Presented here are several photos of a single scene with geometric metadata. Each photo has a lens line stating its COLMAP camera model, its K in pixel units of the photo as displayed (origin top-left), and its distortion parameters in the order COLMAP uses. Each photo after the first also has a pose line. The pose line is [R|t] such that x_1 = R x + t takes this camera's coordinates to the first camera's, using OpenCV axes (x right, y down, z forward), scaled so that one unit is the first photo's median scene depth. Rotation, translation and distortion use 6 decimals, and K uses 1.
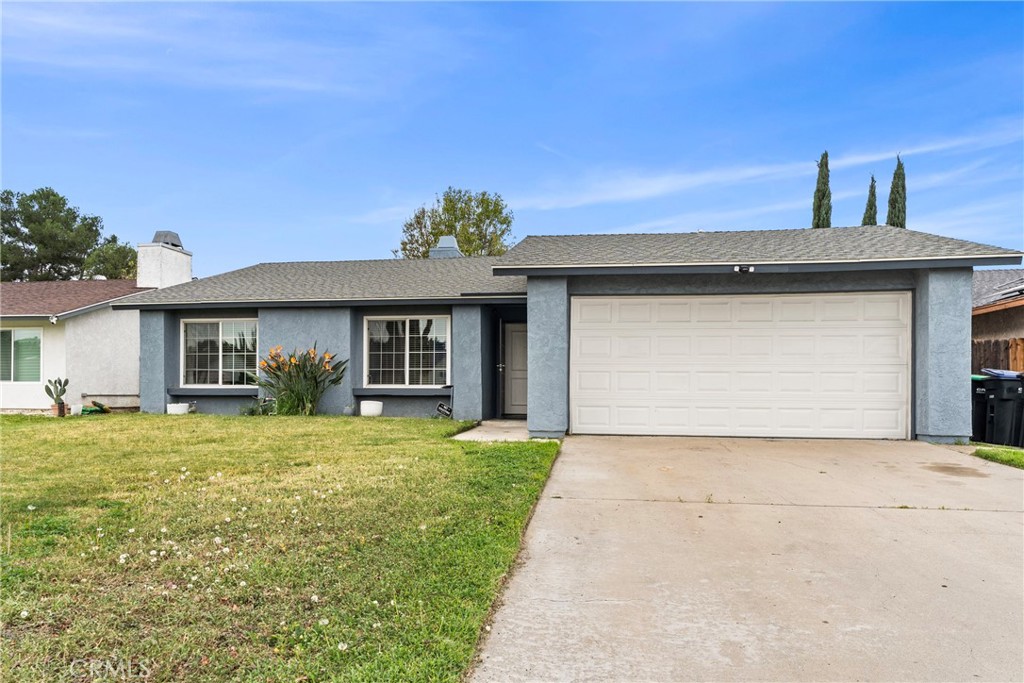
lens RADIAL K [[644.7, 0, 512.3], [0, 644.7, 391.8], [0, 0, 1]] dist [-0.002436, 0.001598]
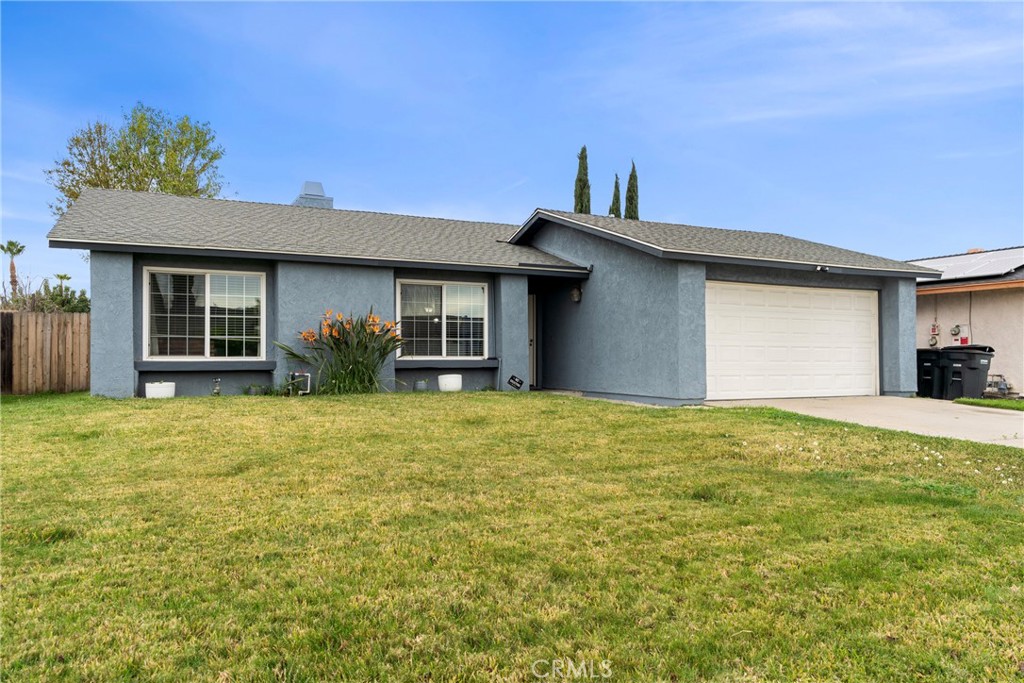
lens RADIAL K [[733.0, 0, 511.4], [0, 733.0, 342.2], [0, 0, 1]] dist [-0.008867, 0.000641]
pose [[0.822226, 0.011255, 0.569049, -0.675600], [0.005792, 0.999587, -0.028140, -0.001694], [-0.569131, 0.026433, 0.821822, 0.092246]]
